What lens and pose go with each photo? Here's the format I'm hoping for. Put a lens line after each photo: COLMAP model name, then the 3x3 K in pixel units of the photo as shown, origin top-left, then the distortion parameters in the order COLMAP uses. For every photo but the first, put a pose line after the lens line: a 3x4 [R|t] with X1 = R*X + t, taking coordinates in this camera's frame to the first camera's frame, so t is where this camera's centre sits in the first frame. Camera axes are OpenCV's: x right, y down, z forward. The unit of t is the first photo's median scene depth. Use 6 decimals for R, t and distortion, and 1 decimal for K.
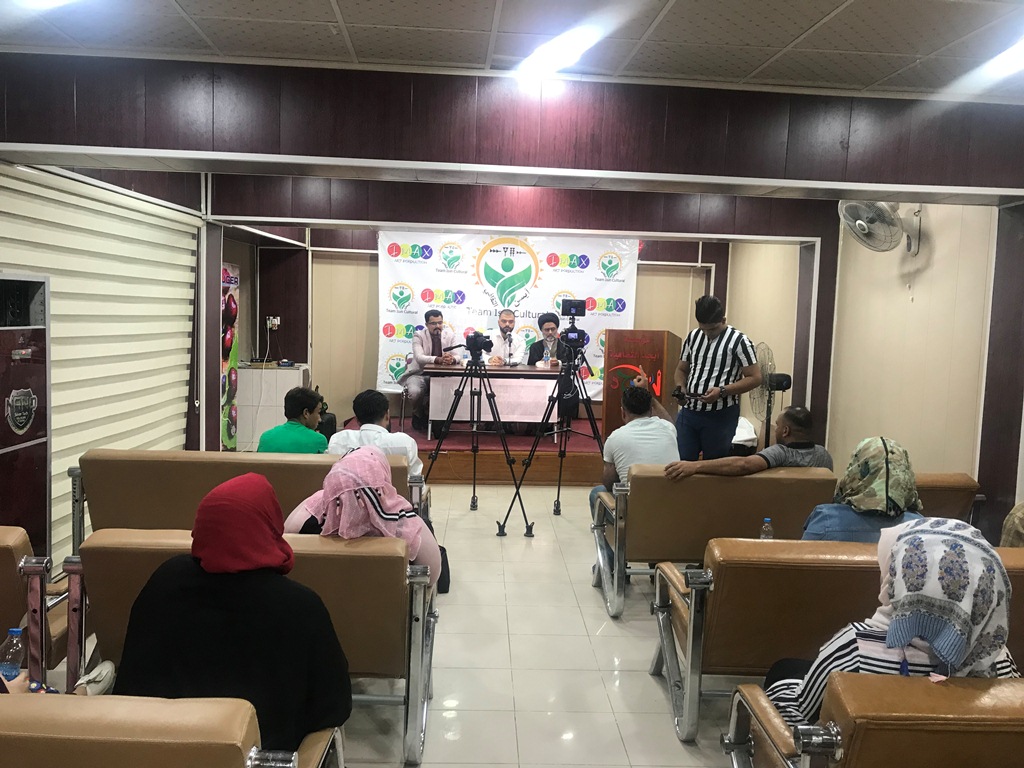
lens RADIAL K [[816.3, 0, 512.0], [0, 816.3, 384.0], [0, 0, 1]] dist [0.055820, -0.126160]
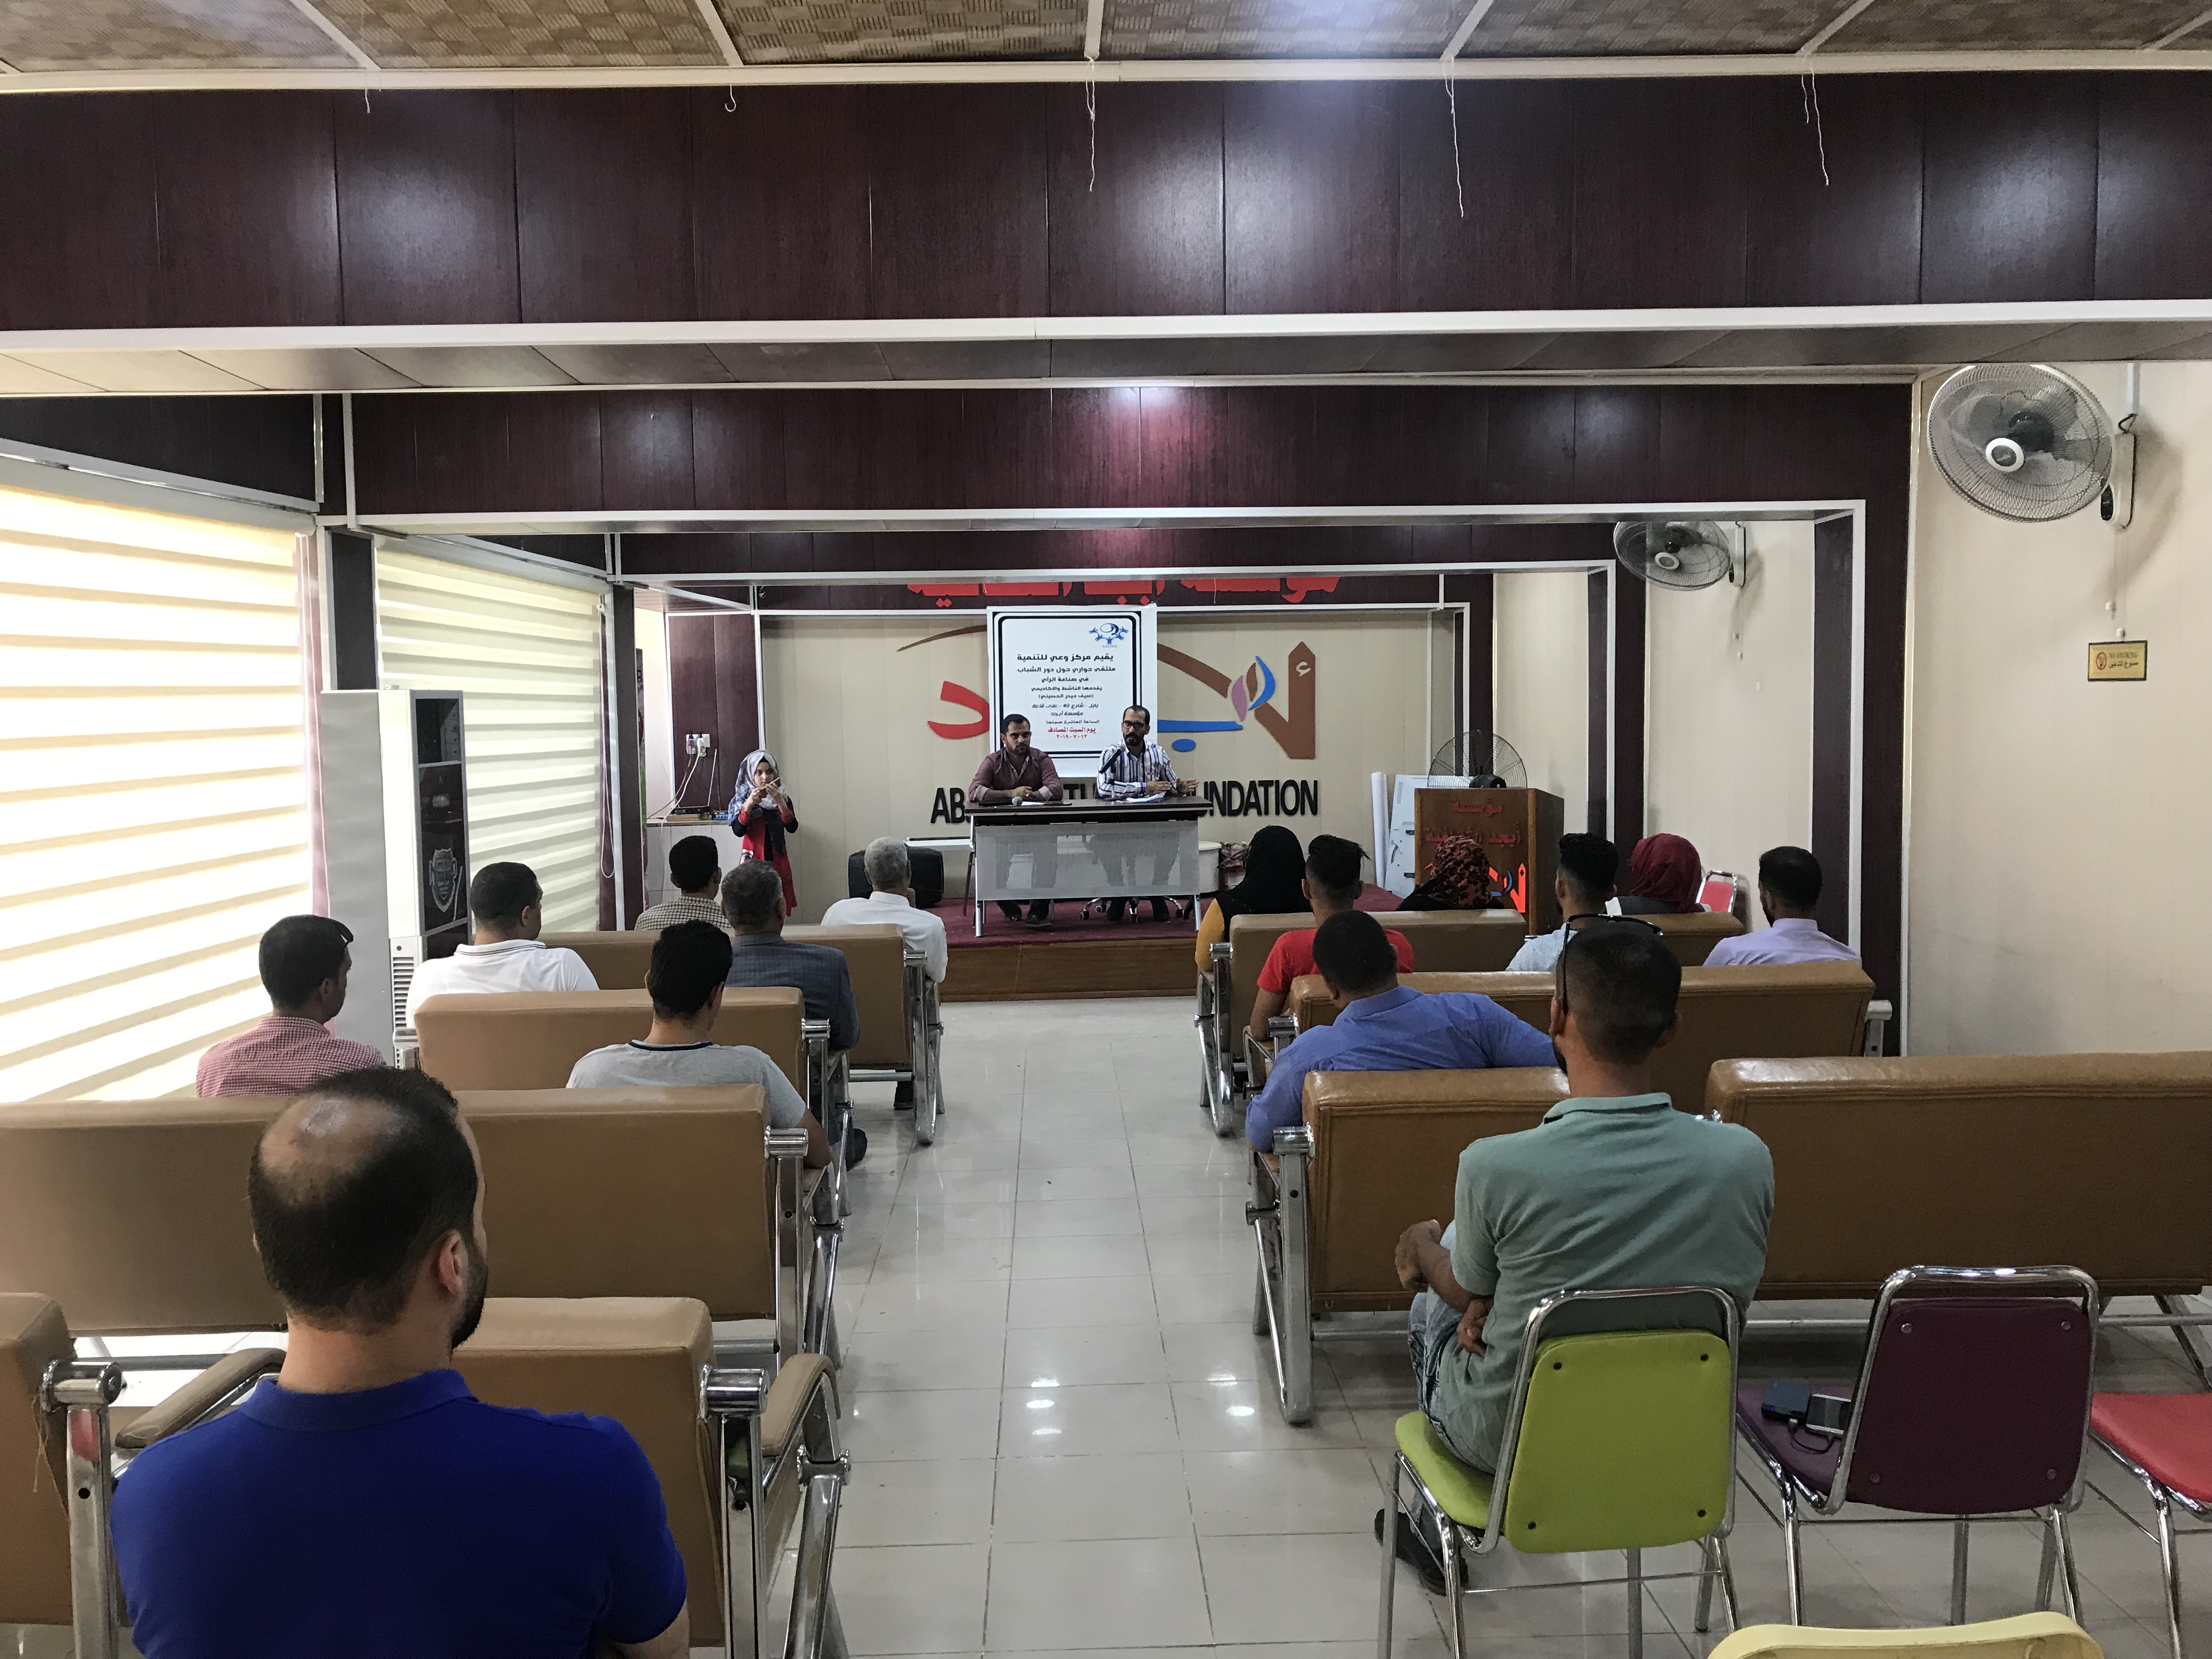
lens RADIAL K [[1763.4, 0, 1106.0], [0, 1763.4, 829.5], [0, 0, 1]] dist [0.055820, -0.126160]
pose [[0.998777, -0.048840, -0.007698, -0.000274], [0.048710, 0.998682, -0.016183, 0.017905], [0.008478, 0.015789, 0.999839, -0.232249]]
